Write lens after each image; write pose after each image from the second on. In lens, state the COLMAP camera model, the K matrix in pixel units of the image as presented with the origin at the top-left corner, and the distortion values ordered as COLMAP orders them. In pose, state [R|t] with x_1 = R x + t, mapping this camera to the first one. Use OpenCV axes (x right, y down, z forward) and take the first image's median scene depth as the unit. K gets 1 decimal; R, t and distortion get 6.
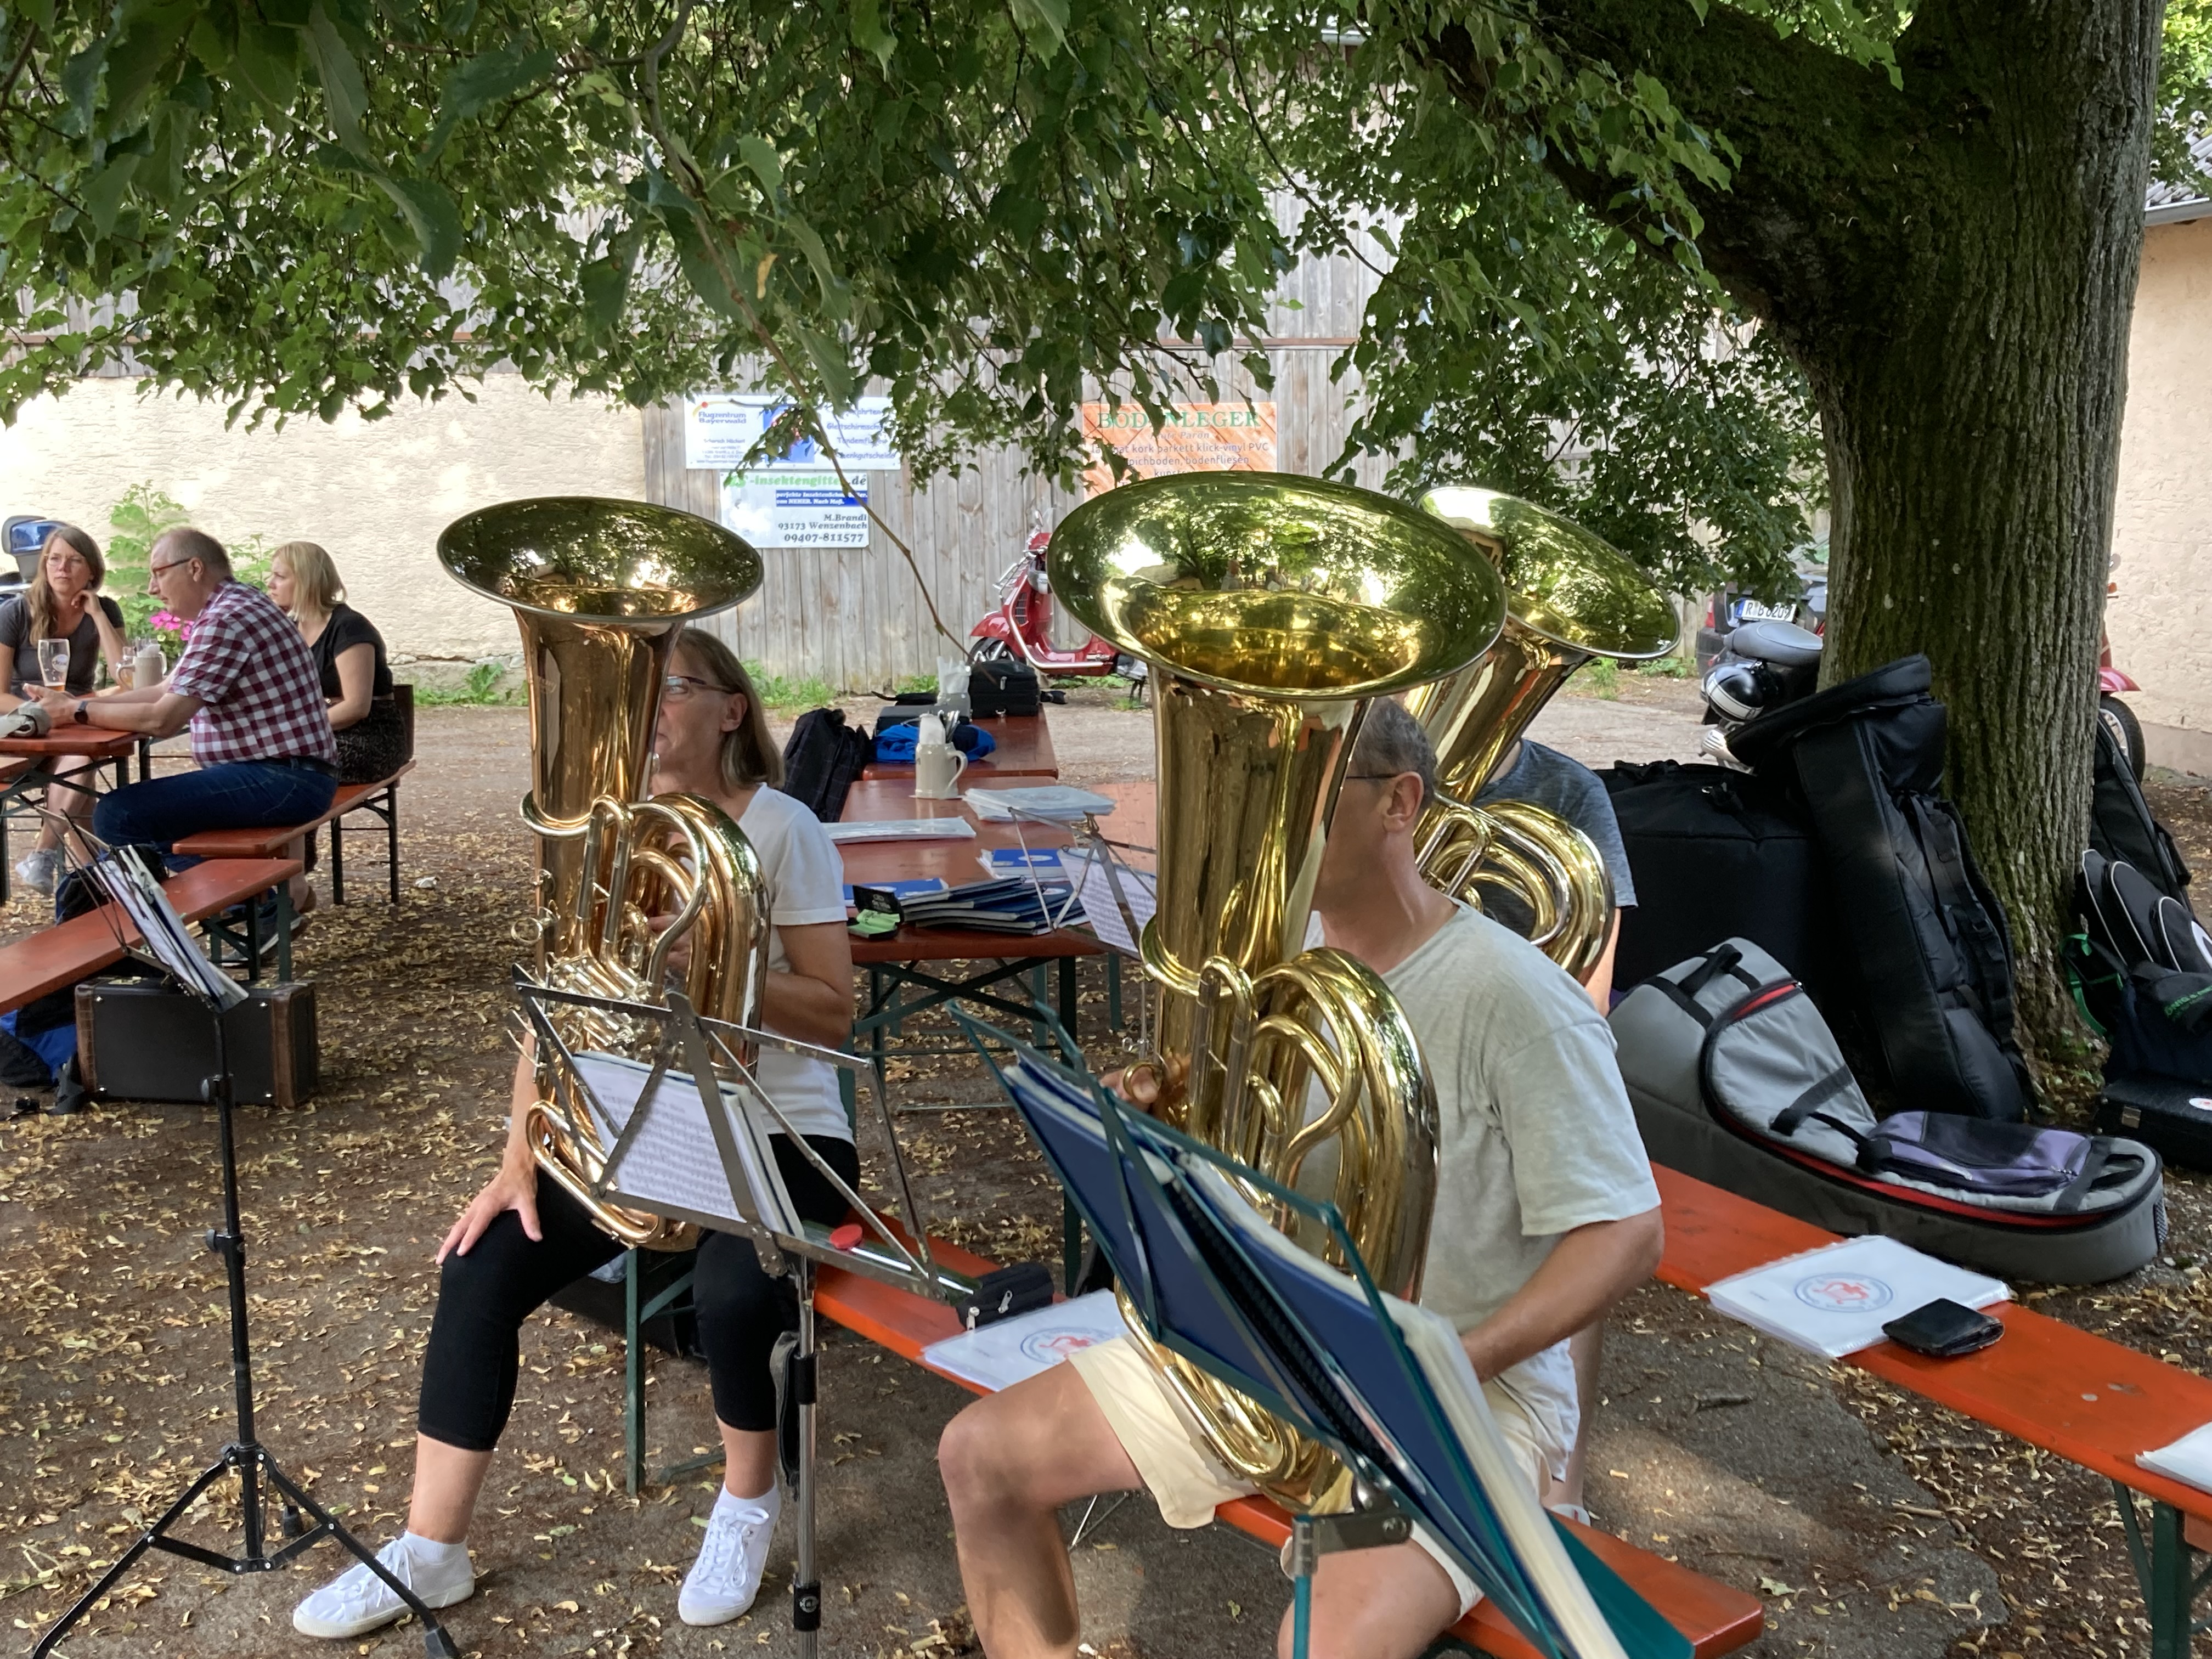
lens RADIAL K [[3133.3, 0, 1106.0], [0, 3133.3, 829.5], [0, 0, 1]] dist [-0.589658, 4.096914]
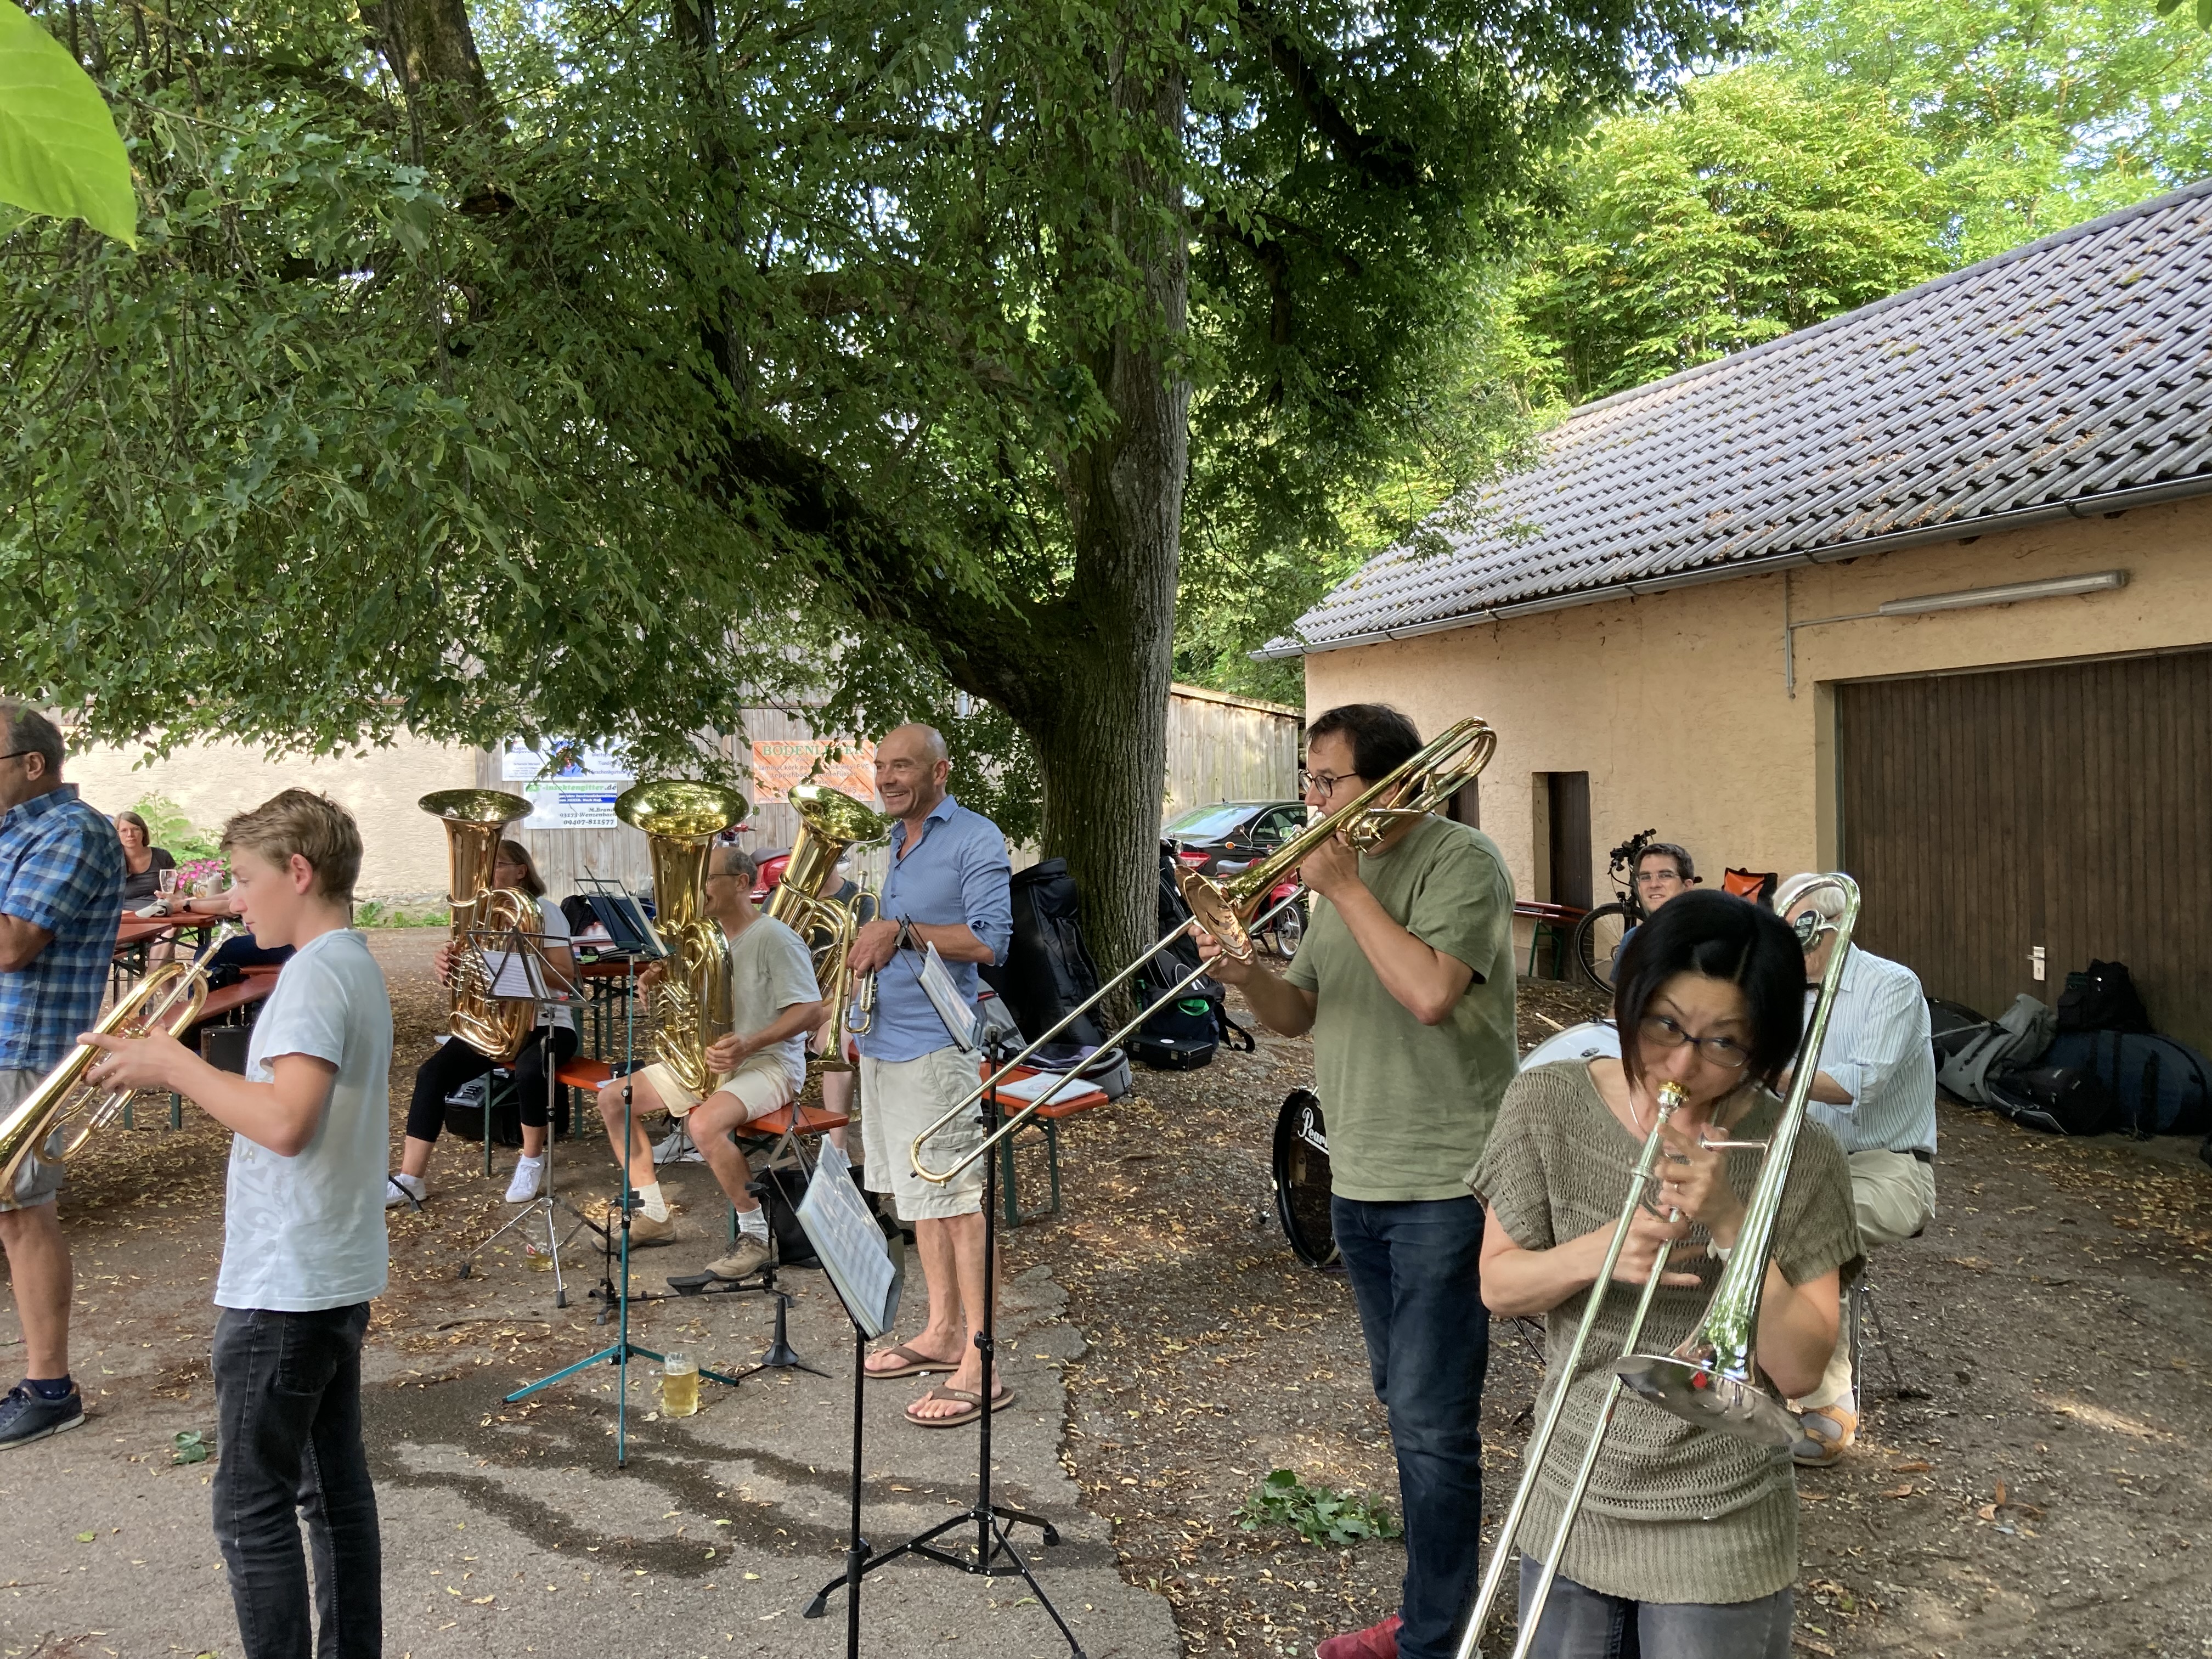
lens RADIAL K [[1785.7, 0, 1106.0], [0, 1785.7, 829.5], [0, 0, 1]] dist [-0.004897, -0.001817]
pose [[0.981556, -0.008633, 0.190982, 0.083206], [0.025336, 0.996043, -0.085189, 0.076173], [-0.189491, 0.088456, 0.977890, -0.668844]]
